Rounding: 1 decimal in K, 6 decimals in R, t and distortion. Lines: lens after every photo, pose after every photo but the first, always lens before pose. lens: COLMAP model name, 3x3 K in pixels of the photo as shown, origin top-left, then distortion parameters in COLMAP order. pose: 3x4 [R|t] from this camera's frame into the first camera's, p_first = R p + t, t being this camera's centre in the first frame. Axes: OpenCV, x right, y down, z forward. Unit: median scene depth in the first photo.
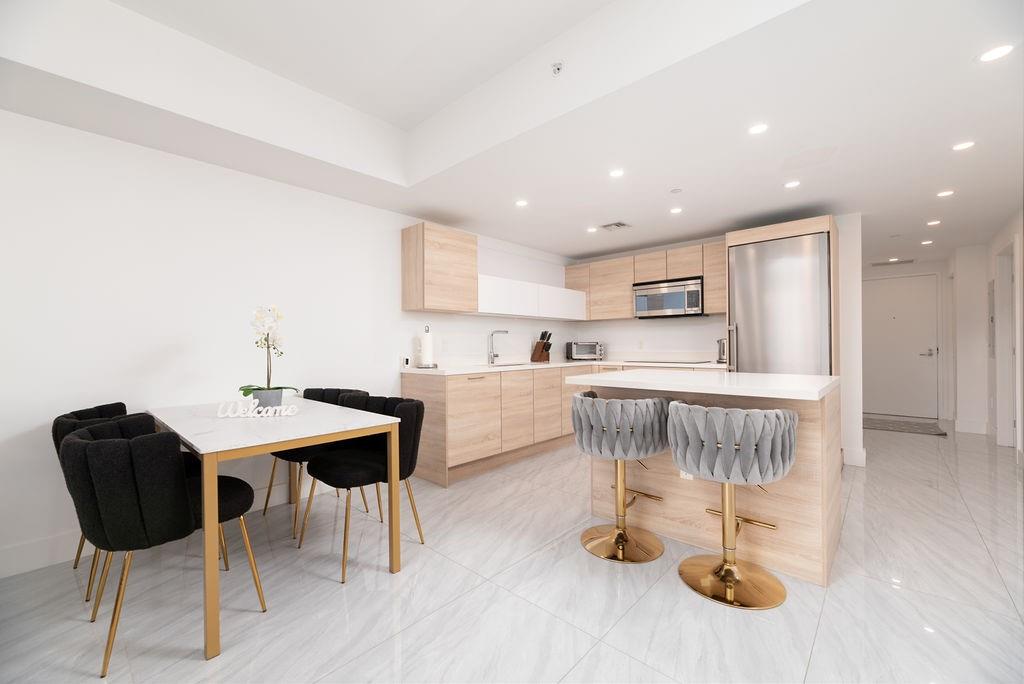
lens RADIAL K [[412.4, 0, 514.8], [0, 412.4, 344.2], [0, 0, 1]] dist [-0.001210, 0.000103]
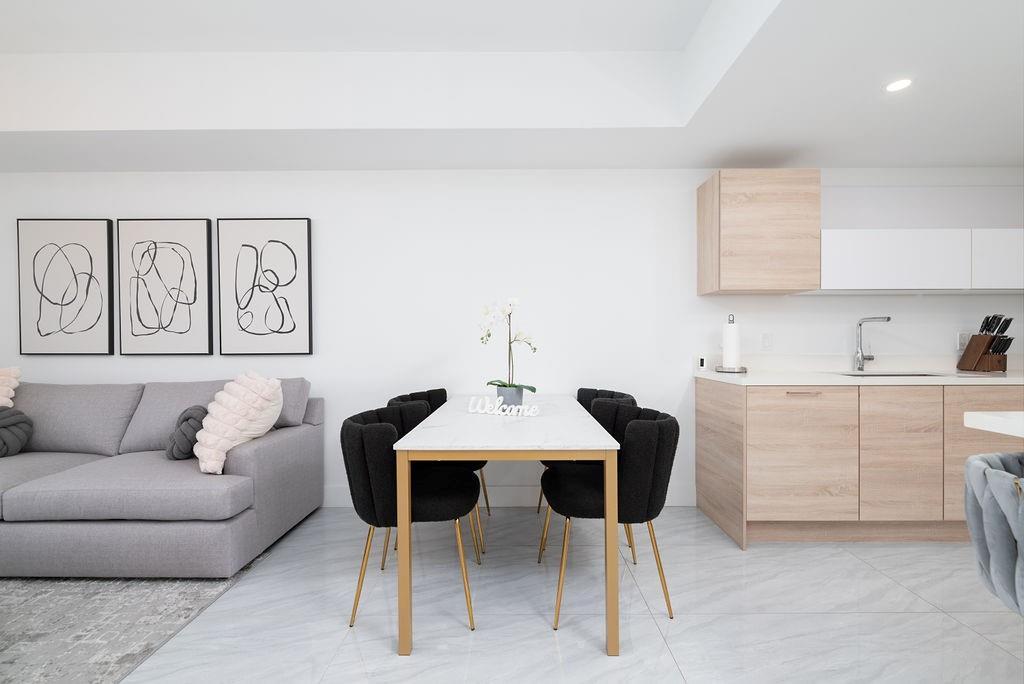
lens RADIAL K [[437.6, 0, 515.0], [0, 437.6, 344.3], [0, 0, 1]] dist [-0.002989, 0.000260]
pose [[0.670297, 0.008698, -0.742042, 0.088857], [0.000837, 0.999922, 0.012477, -0.001400], [0.742093, -0.008985, 0.670237, 0.180731]]
